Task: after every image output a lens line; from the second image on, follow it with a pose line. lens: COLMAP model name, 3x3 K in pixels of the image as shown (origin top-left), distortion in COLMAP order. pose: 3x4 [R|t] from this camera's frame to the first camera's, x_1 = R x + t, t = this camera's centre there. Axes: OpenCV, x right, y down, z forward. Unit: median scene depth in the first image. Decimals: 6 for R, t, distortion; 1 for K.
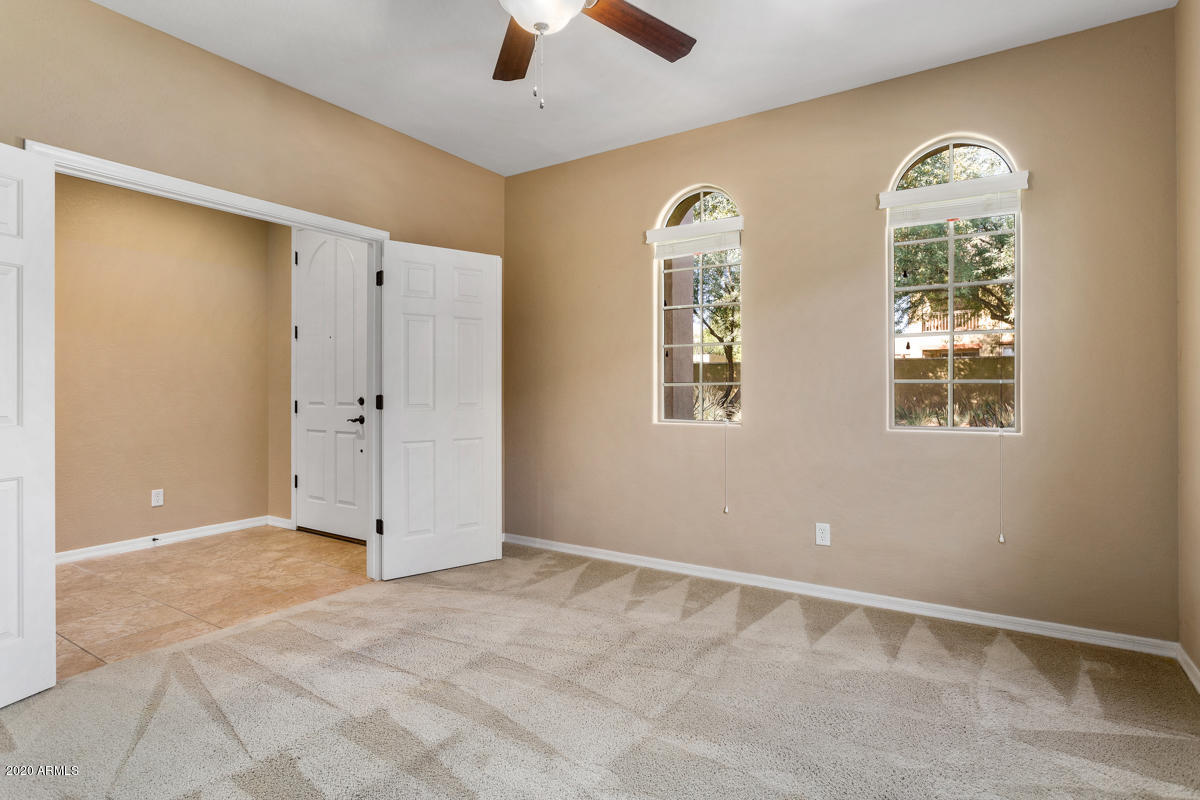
lens RADIAL K [[602.2, 0, 602.2], [0, 602.2, 393.6], [0, 0, 1]] dist [-0.006289, 0.000882]
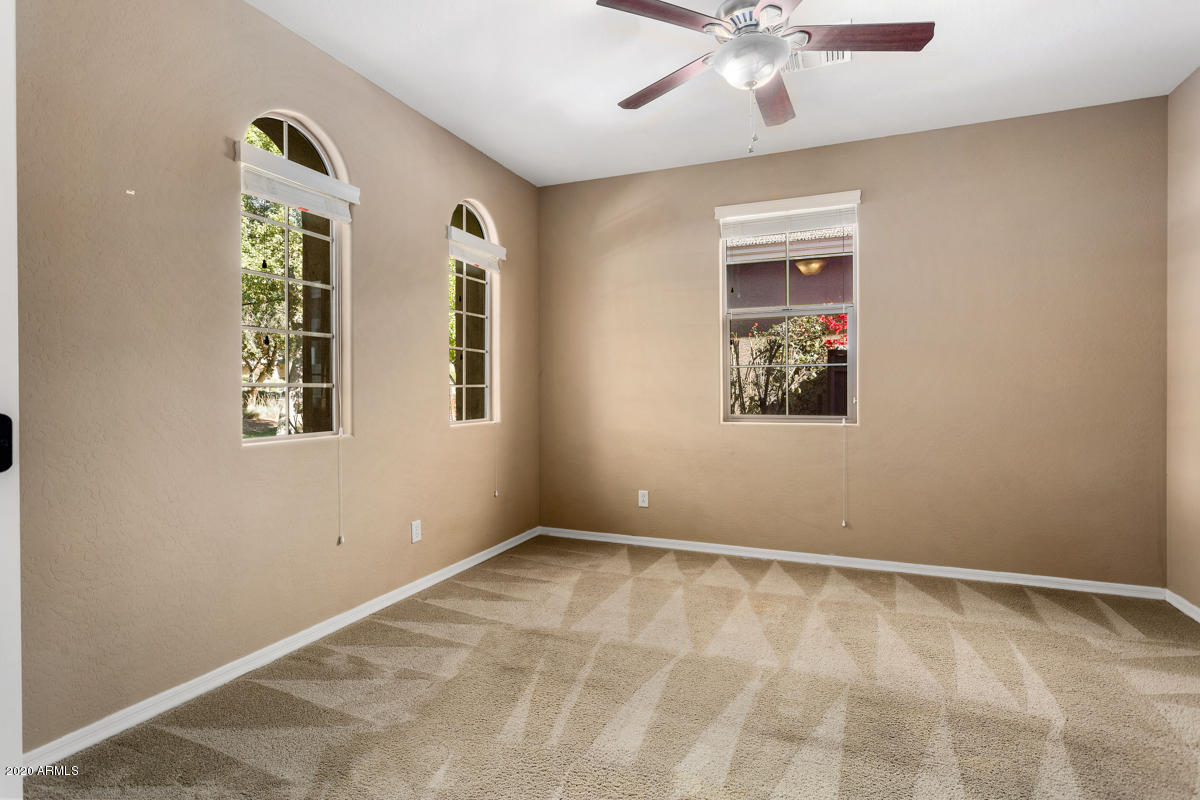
lens RADIAL K [[602.2, 0, 599.3], [0, 602.2, 395.6], [0, 0, 1]] dist [-0.006289, 0.000882]
pose [[-0.180349, -0.004398, 0.983593, -0.662278], [0.007422, 0.999955, 0.005832, -0.004165], [-0.983575, 0.008352, -0.180309, 0.811981]]
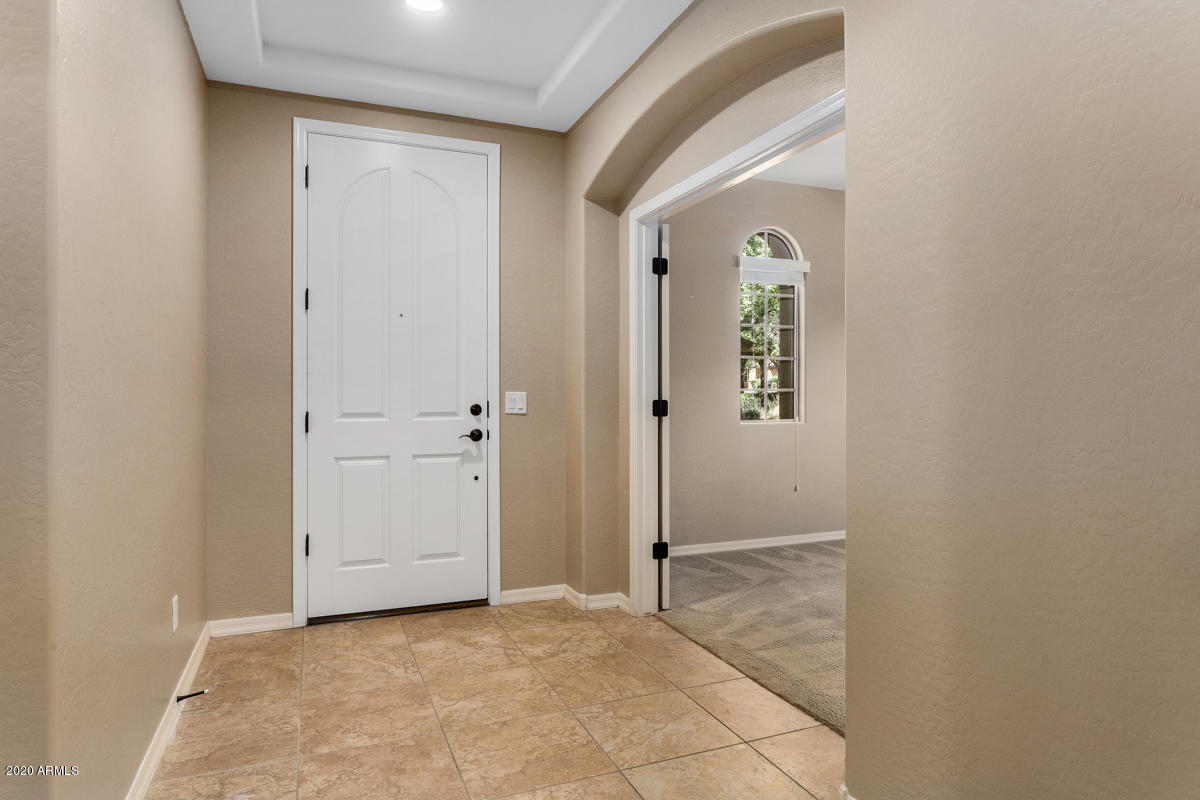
lens RADIAL K [[718.7, 0, 587.1], [0, 718.7, 392.3], [0, 0, 1]] dist [-0.006482, -0.000282]
pose [[0.575104, 0.002240, 0.818077, -1.313895], [0.002741, 0.999985, -0.004665, -0.005297], [-0.818076, 0.004926, 0.575090, 0.492703]]
